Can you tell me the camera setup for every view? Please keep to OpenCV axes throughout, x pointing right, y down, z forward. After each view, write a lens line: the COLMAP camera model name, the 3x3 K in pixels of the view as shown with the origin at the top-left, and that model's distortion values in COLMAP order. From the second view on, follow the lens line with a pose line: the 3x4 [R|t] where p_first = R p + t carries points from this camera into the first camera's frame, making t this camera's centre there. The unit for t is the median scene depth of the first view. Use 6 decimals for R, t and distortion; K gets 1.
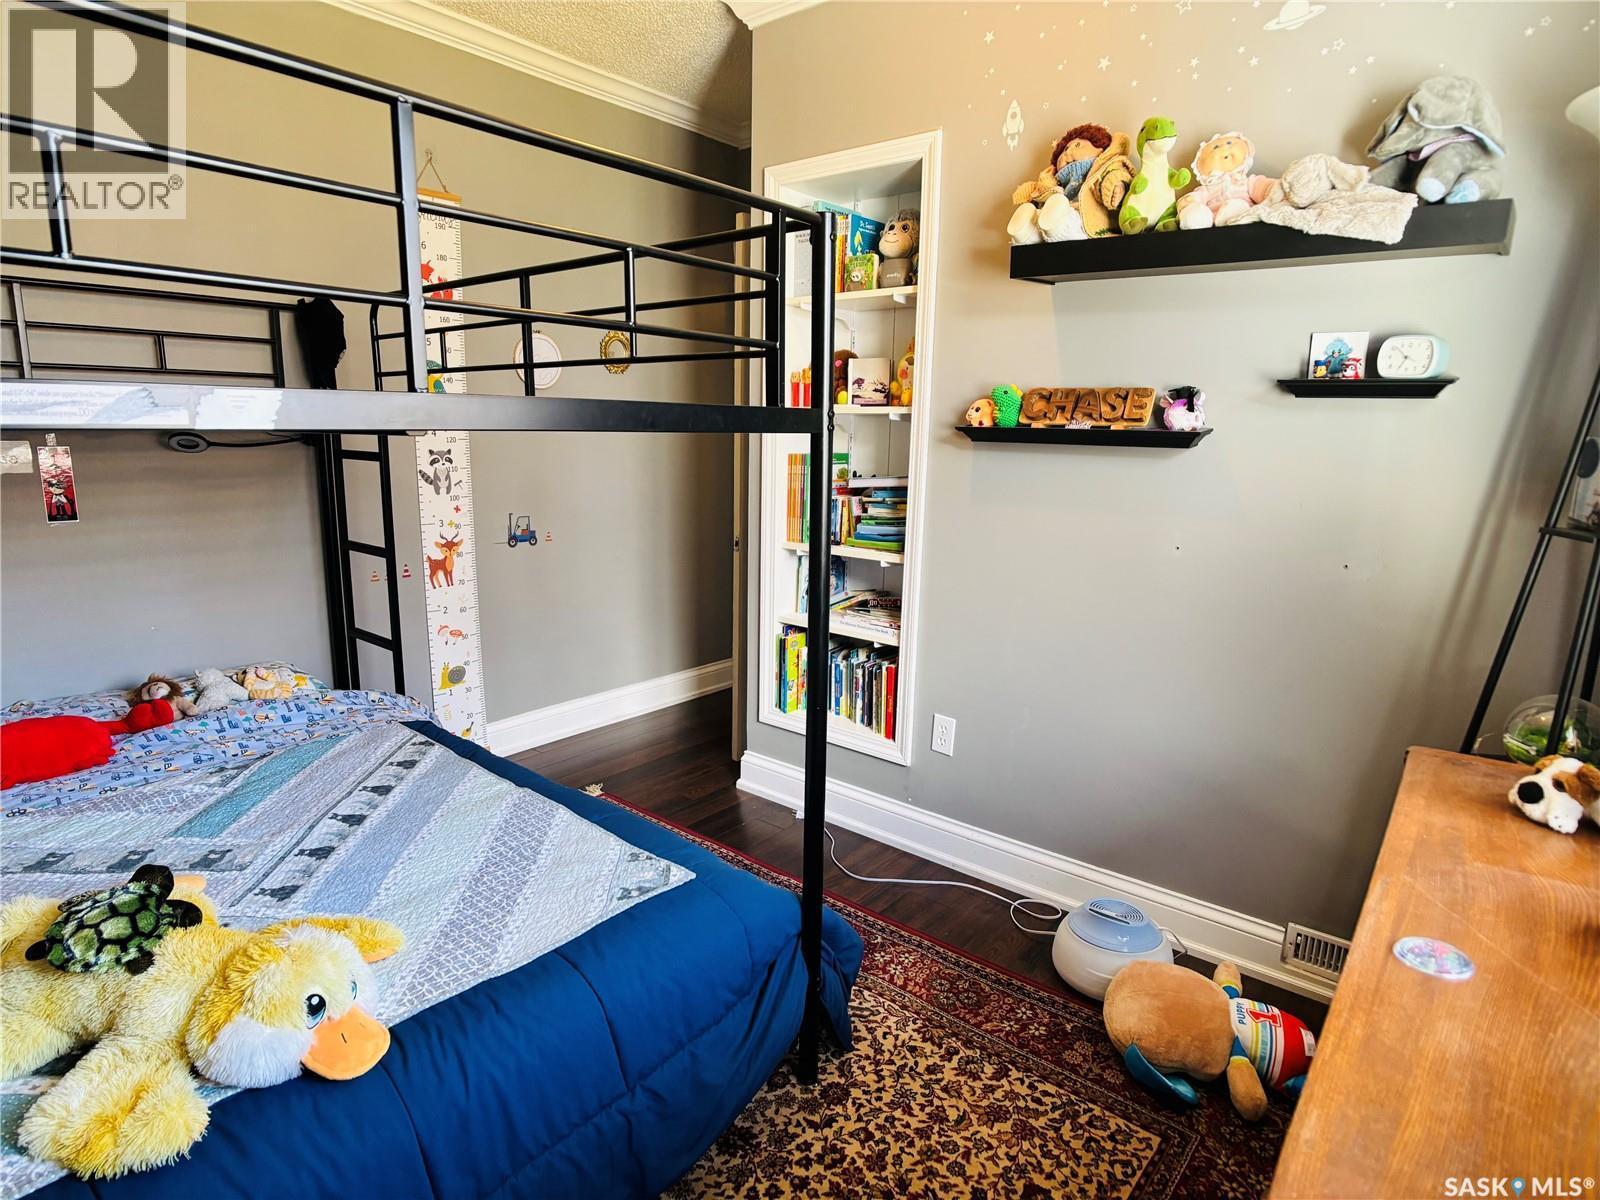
lens RADIAL K [[876.4, 0, 800.0], [0, 876.4, 600.0], [0, 0, 1]] dist [-0.004594, -0.000555]
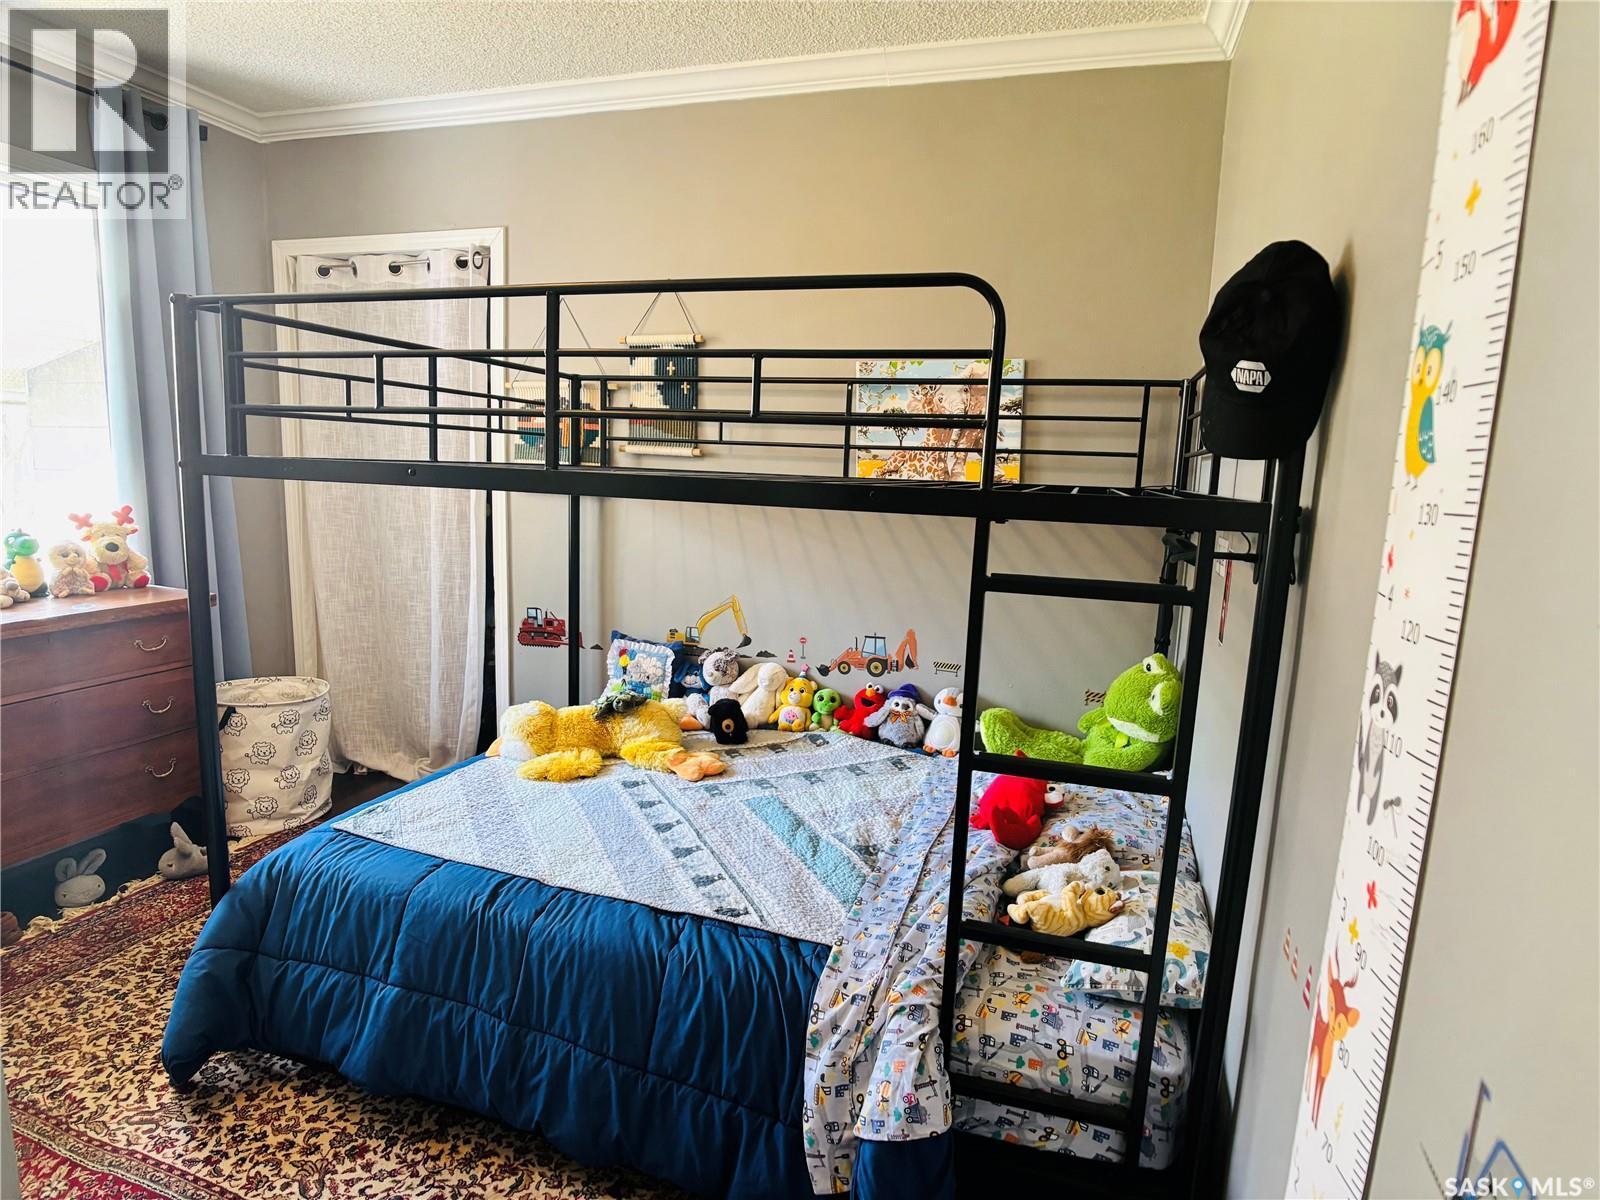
lens RADIAL K [[876.4, 0, 800.0], [0, 876.4, 600.0], [0, 0, 1]] dist [-0.004594, -0.000555]
pose [[-0.930409, 0.008754, -0.366418, -0.253345], [-0.118426, 0.938912, 0.323139, -0.409019], [0.346863, 0.344045, -0.872536, 1.911503]]
